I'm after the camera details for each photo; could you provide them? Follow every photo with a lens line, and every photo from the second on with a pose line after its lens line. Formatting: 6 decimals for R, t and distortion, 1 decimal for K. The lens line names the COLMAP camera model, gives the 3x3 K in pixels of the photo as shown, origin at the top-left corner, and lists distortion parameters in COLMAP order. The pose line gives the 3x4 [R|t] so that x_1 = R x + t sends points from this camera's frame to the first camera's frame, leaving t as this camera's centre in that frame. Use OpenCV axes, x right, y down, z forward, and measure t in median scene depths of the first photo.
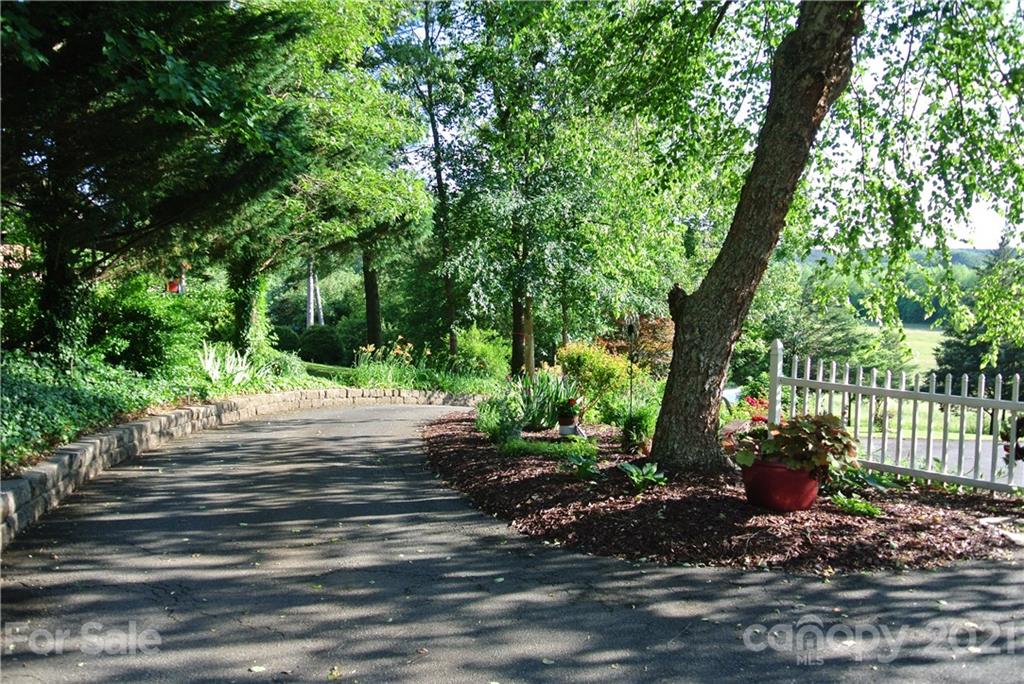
lens RADIAL K [[849.5, 0, 511.5], [0, 849.5, 343.3], [0, 0, 1]] dist [-0.092252, 0.039876]
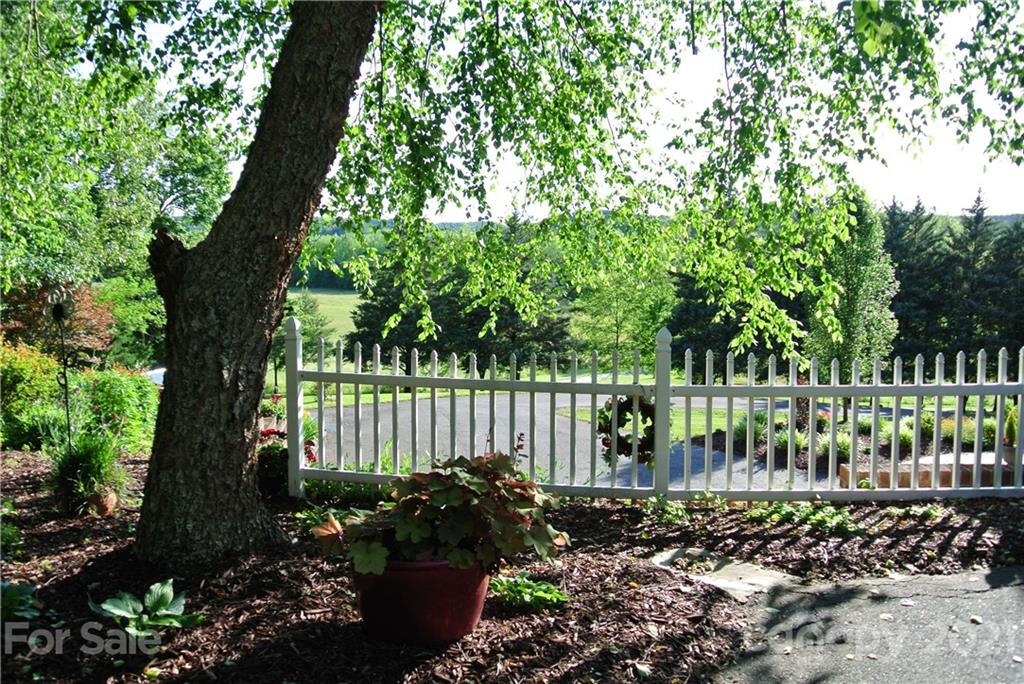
lens RADIAL K [[849.5, 0, 512.2], [0, 849.5, 344.7], [0, 0, 1]] dist [-0.092252, 0.039876]
pose [[0.776768, -0.066552, 0.626260, 0.018316], [0.041487, 0.997648, 0.054562, -0.011104], [-0.628419, -0.016401, 0.777702, 0.319144]]
